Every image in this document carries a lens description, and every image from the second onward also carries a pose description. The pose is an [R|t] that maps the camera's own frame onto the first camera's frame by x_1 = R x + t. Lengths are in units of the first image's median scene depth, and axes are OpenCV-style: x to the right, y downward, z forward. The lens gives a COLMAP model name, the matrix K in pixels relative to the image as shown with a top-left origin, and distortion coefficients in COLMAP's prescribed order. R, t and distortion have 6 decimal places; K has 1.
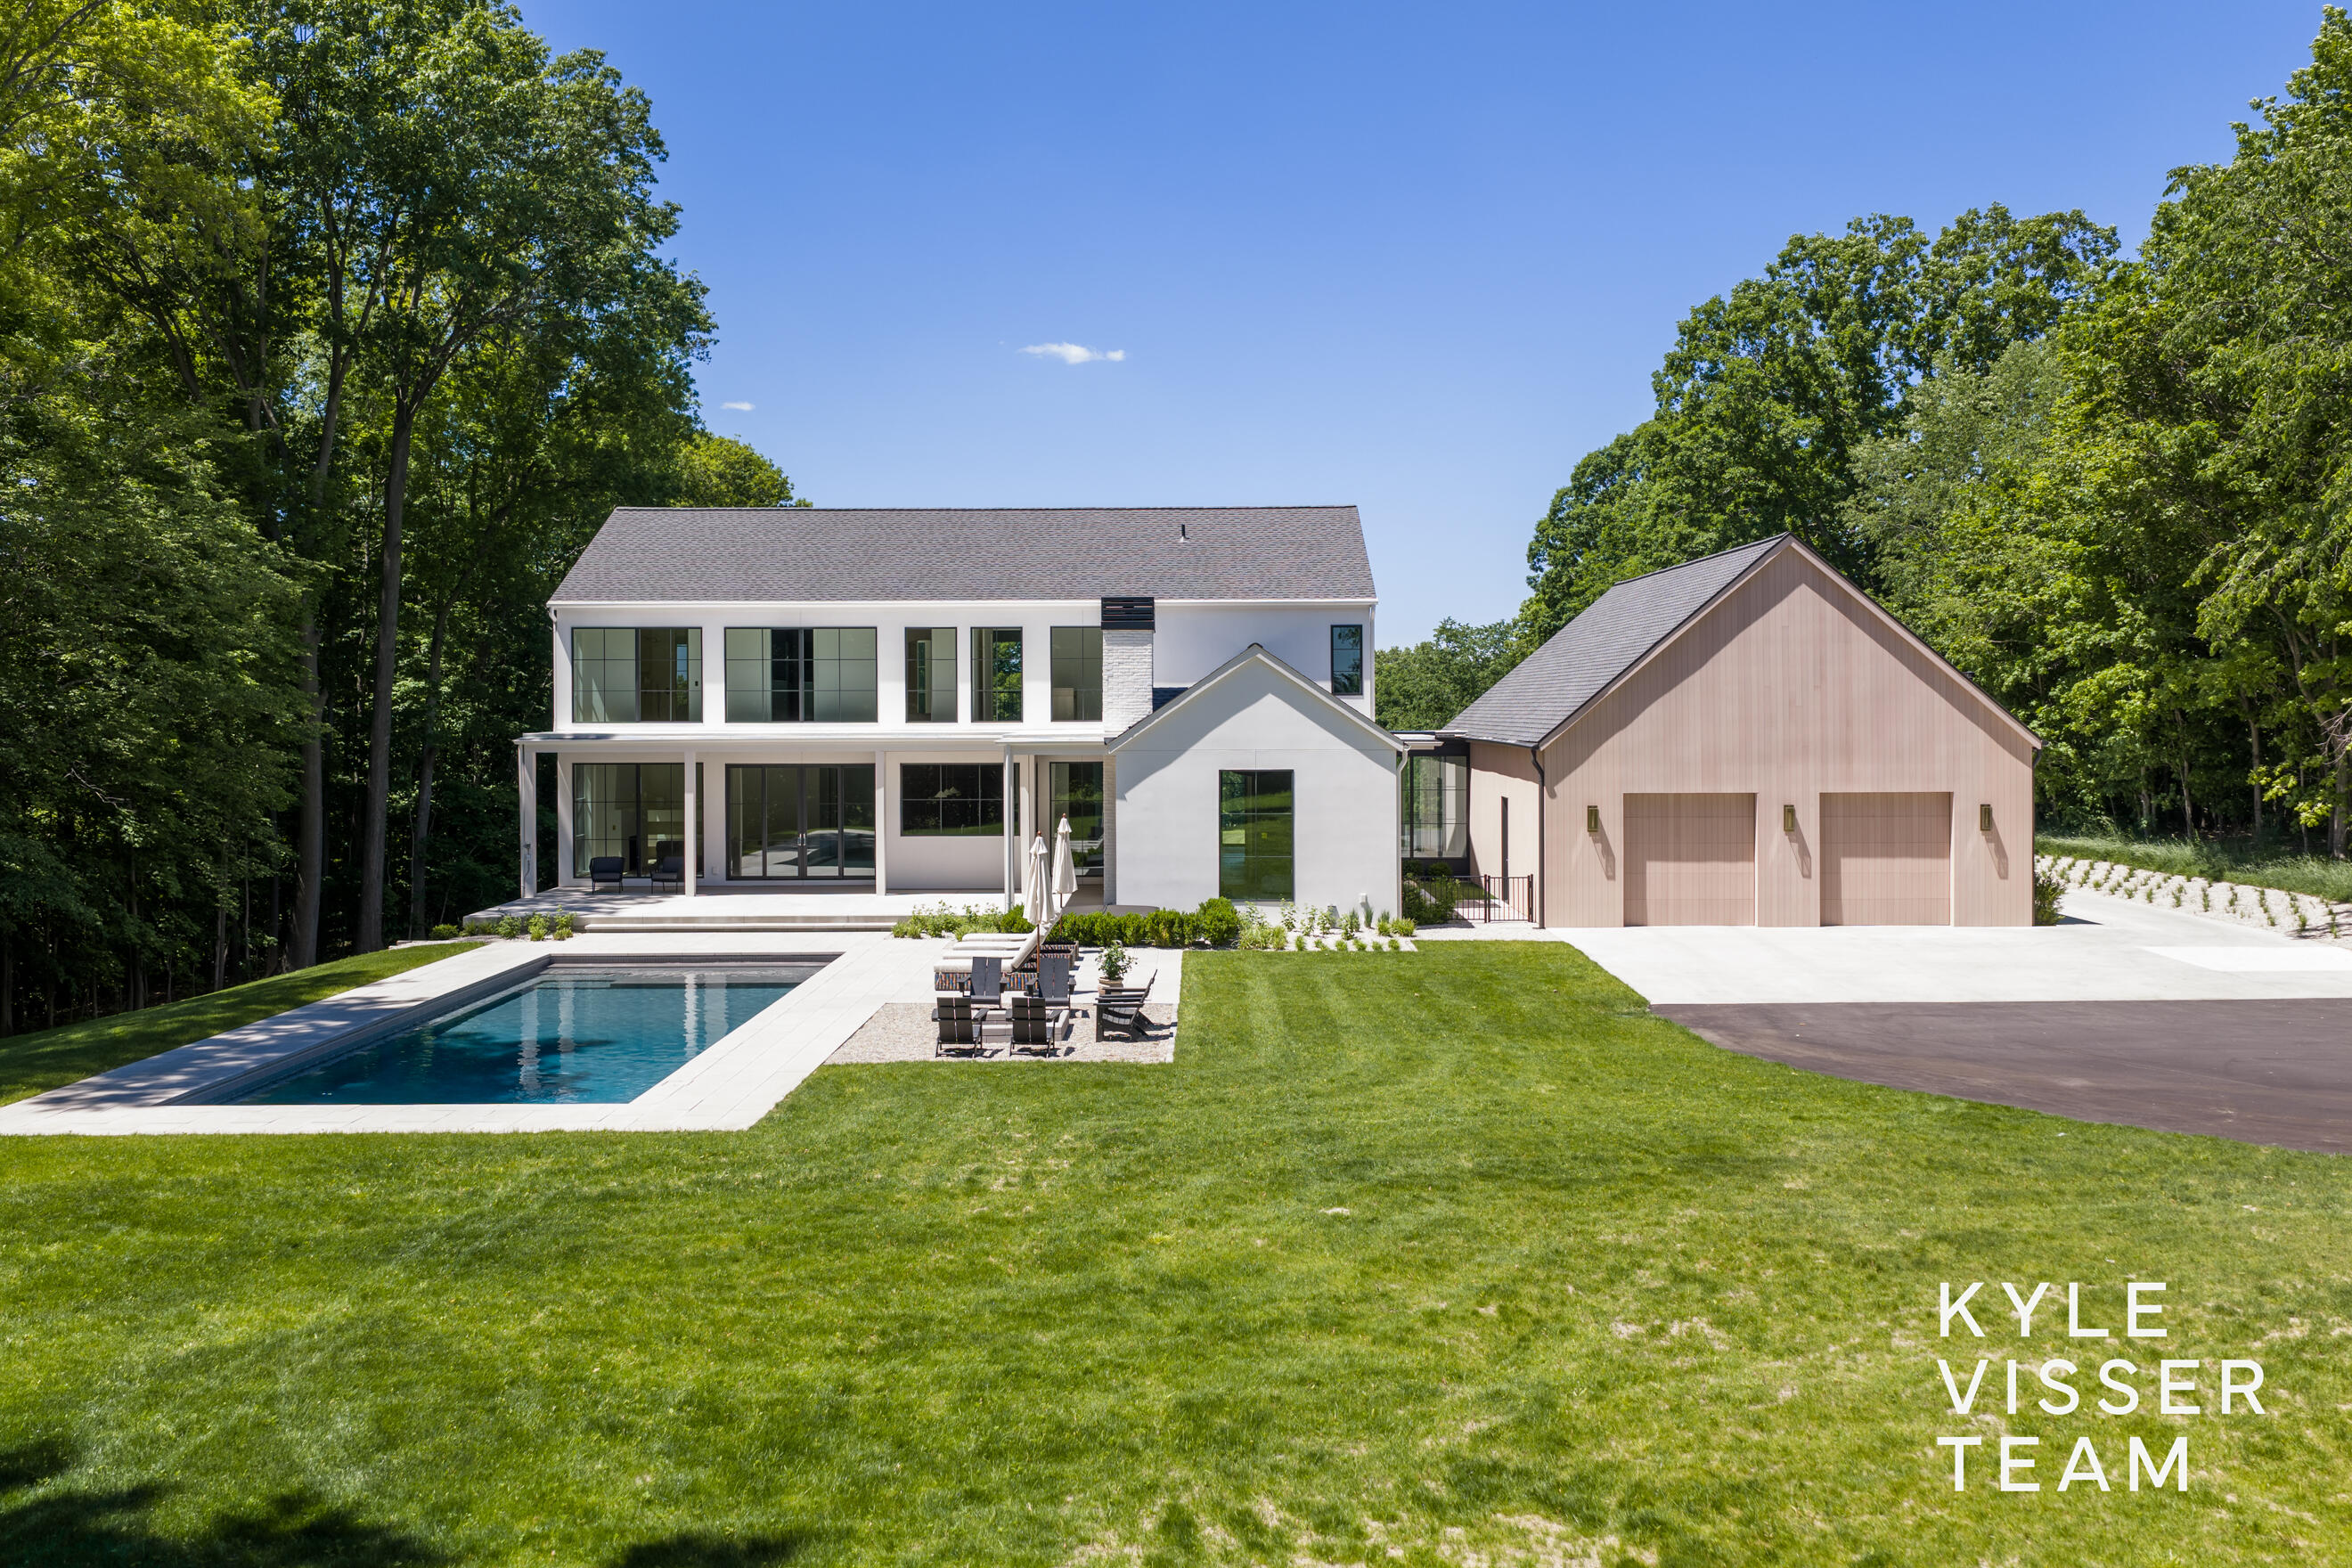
lens RADIAL K [[2011.3, 0, 1186.9], [0, 2011.3, 697.0], [0, 0, 1]] dist [-0.005050, -0.000525]
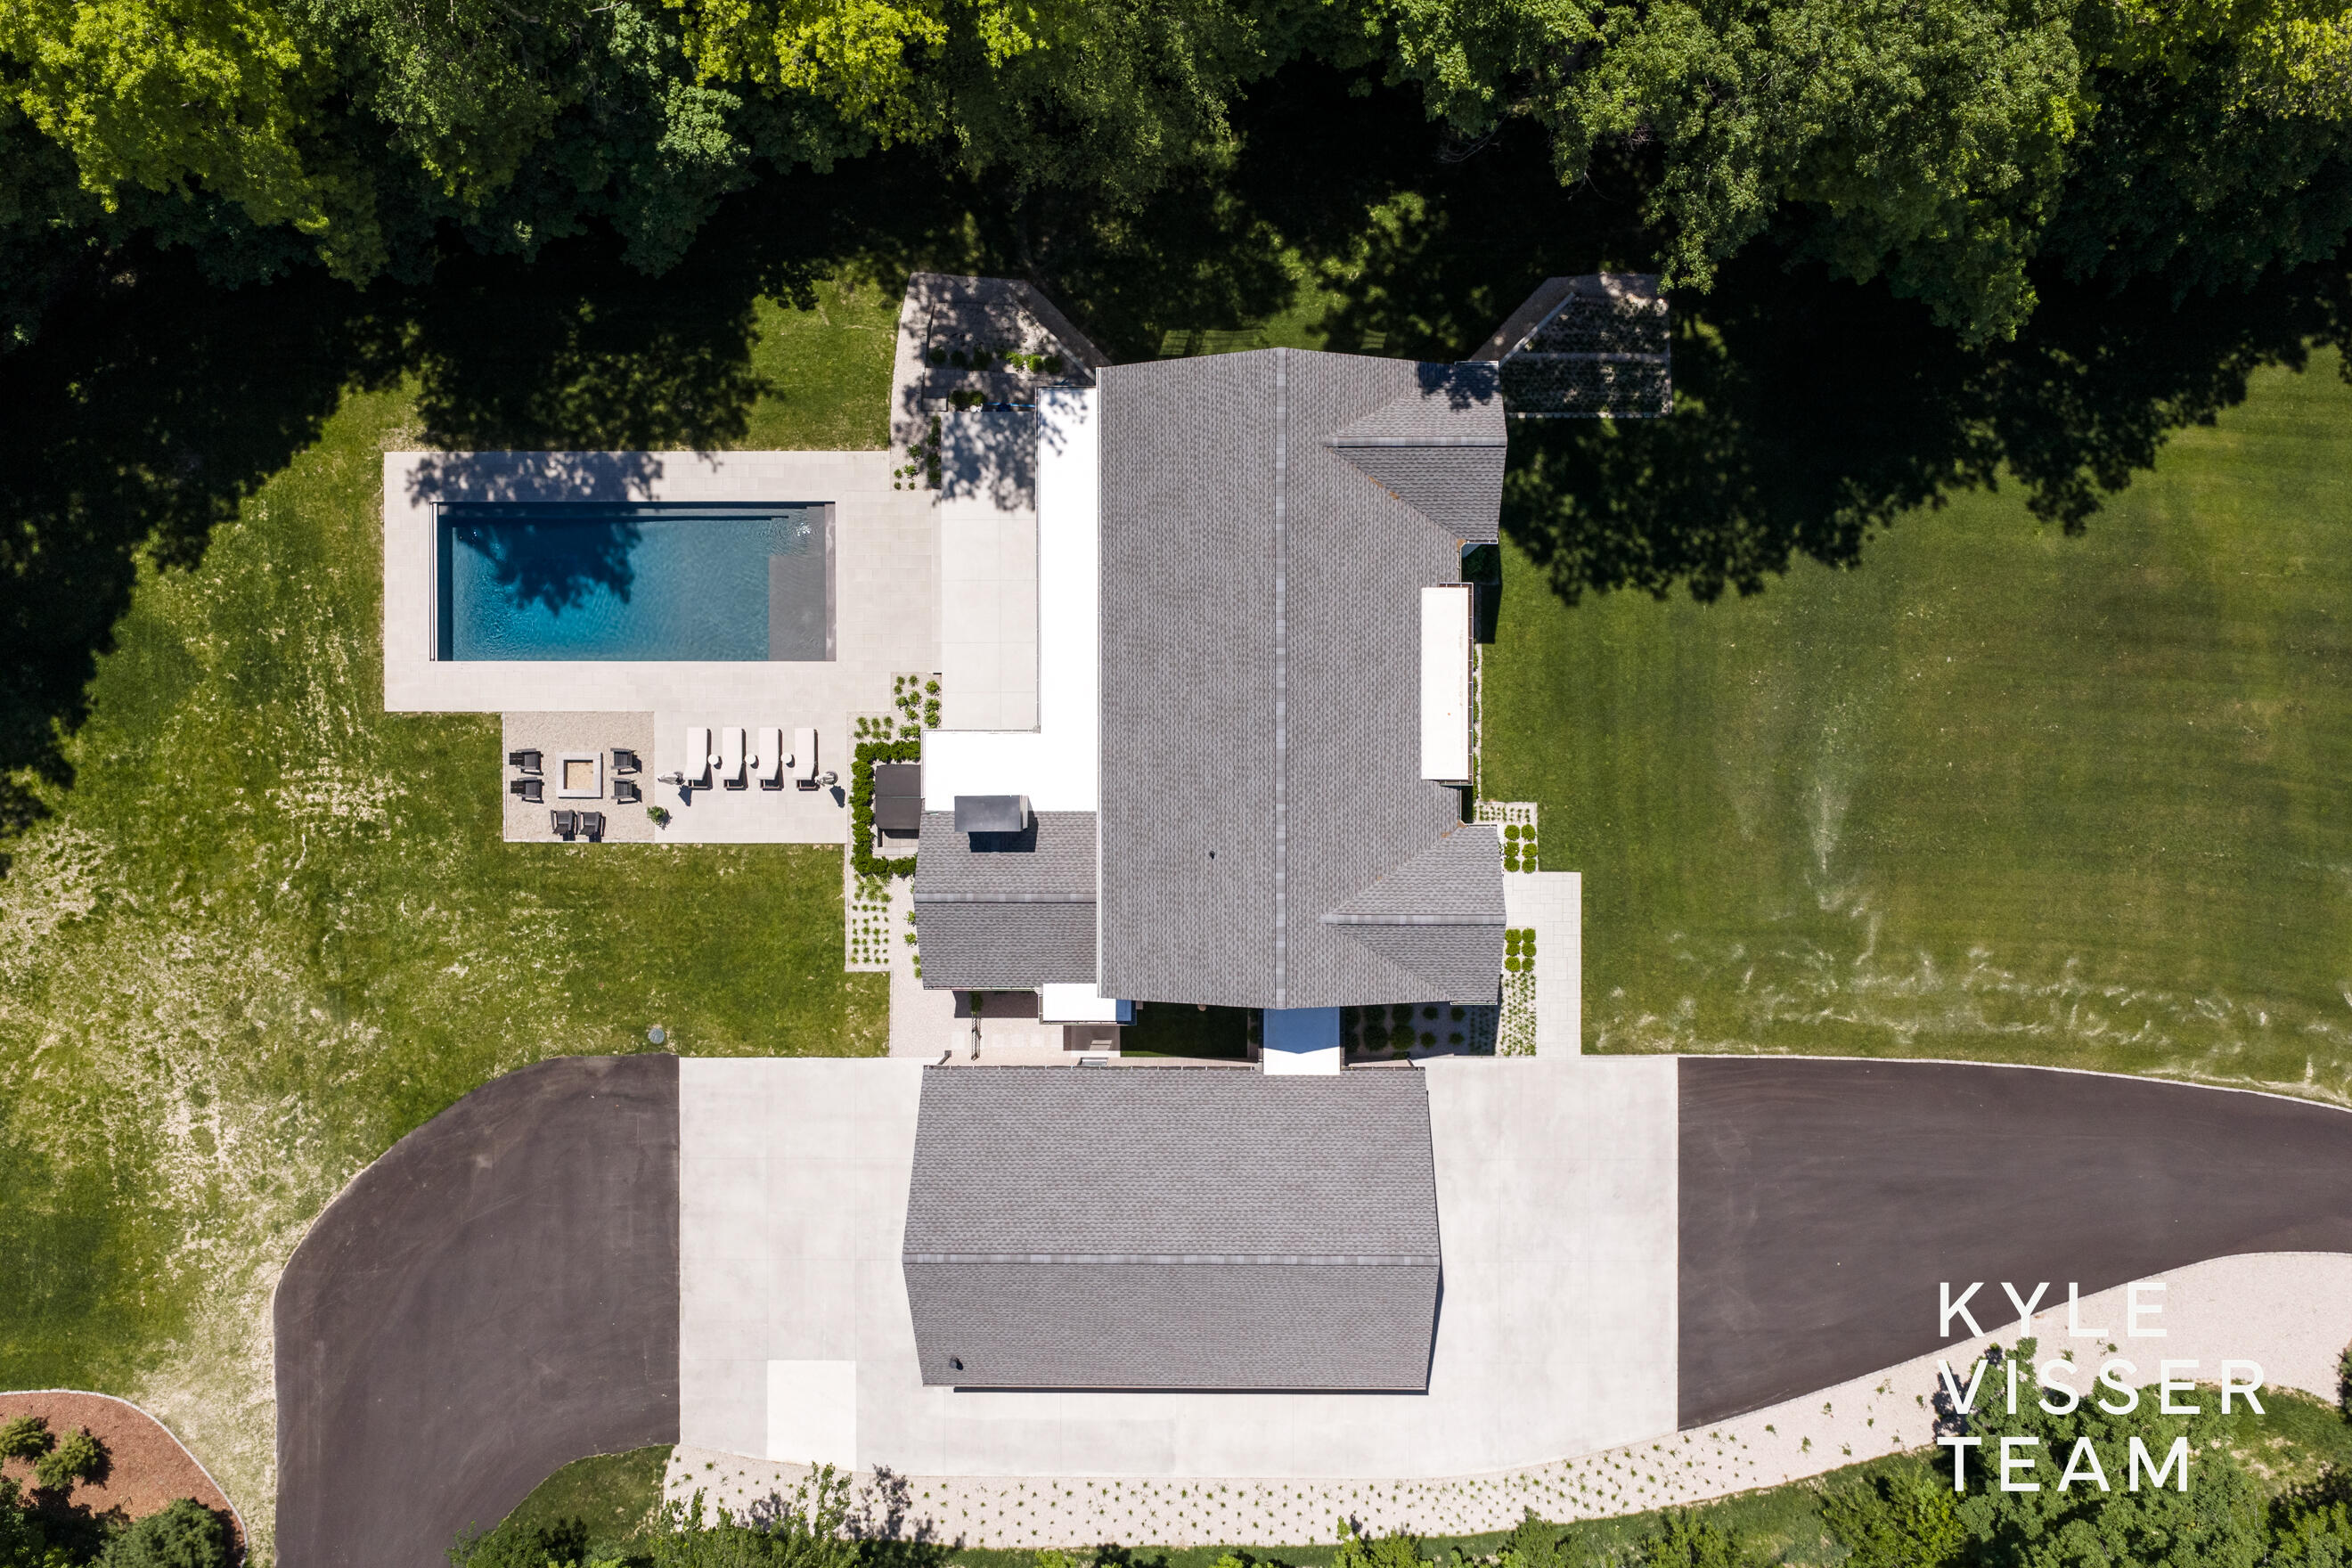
lens RADIAL K [[1975.5, 0, 1167.1], [0, 1975.5, 778.3], [0, 0, 1]] dist [0.004818, -0.006205]
pose [[0.011159, 0.999836, 0.014287, -0.077404], [0.024215, -0.014554, 0.999601, -1.537325], [0.999644, -0.010809, -0.024374, 1.227656]]
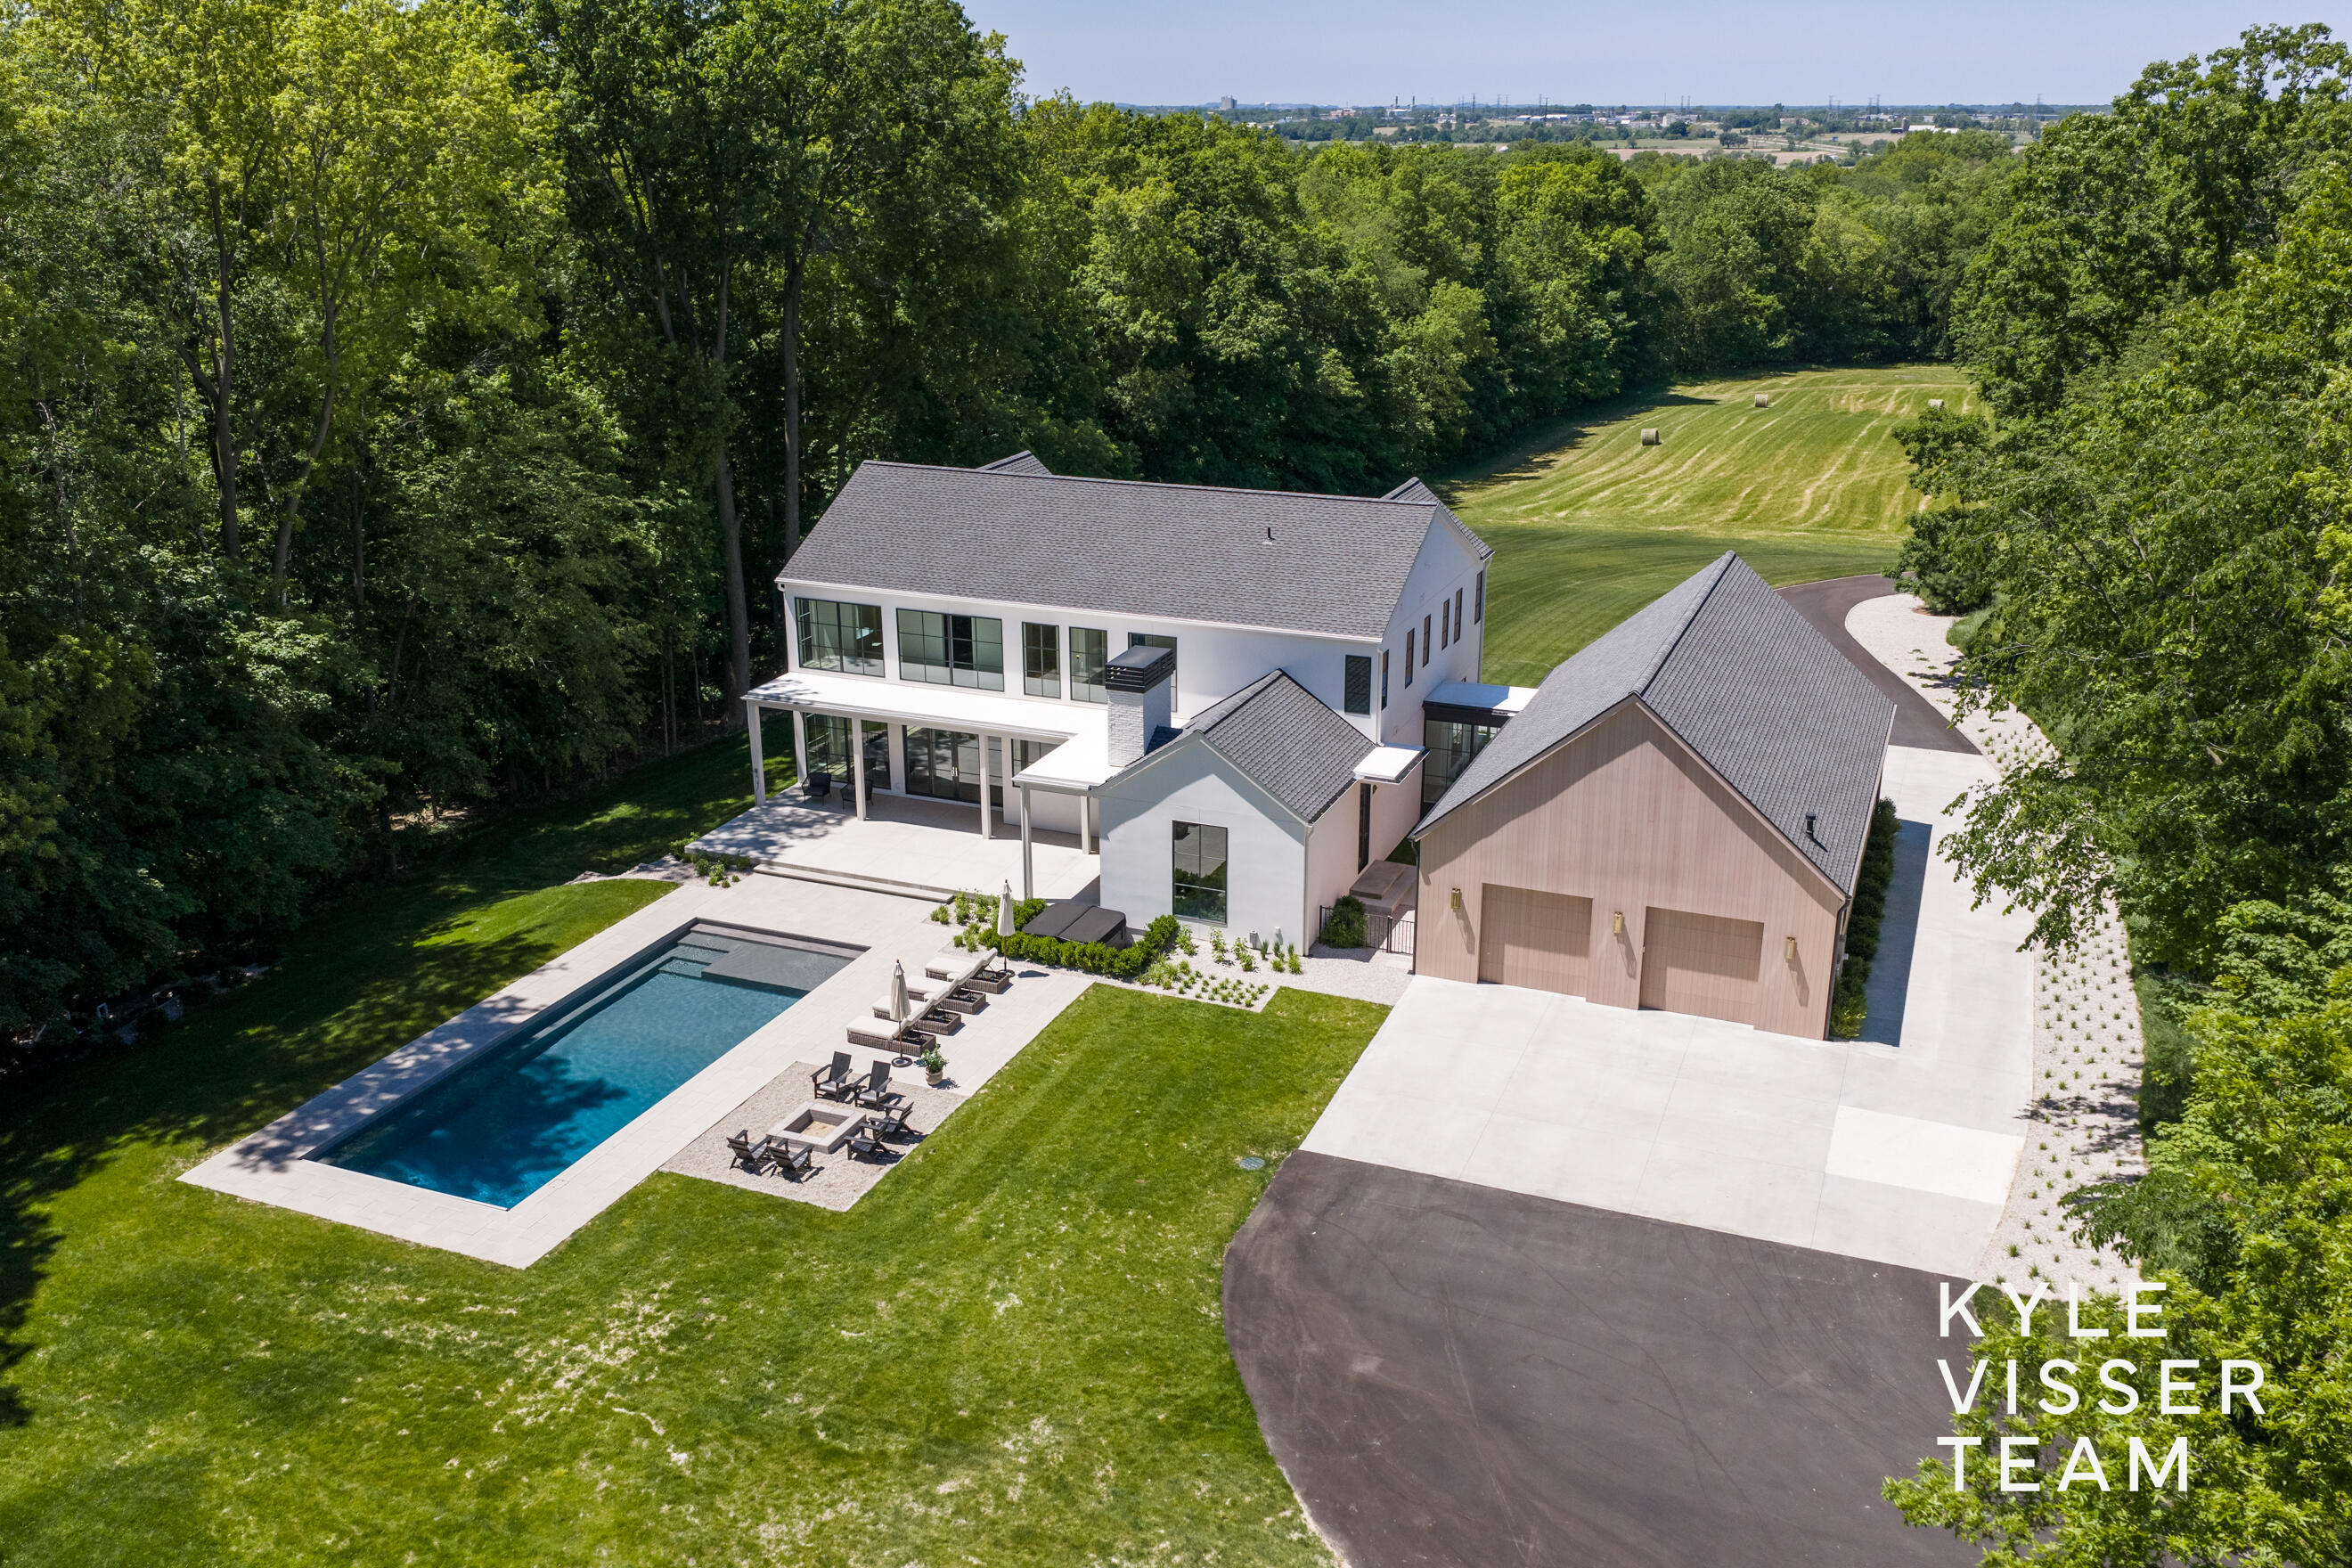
lens RADIAL K [[1975.5, 0, 1167.1], [0, 1975.5, 778.3], [0, 0, 1]] dist [0.004818, -0.006205]
pose [[0.926797, 0.123860, -0.354551, 0.455070], [-0.001207, 0.945028, 0.326987, -0.400161], [0.375561, -0.302622, 0.875998, -0.094123]]
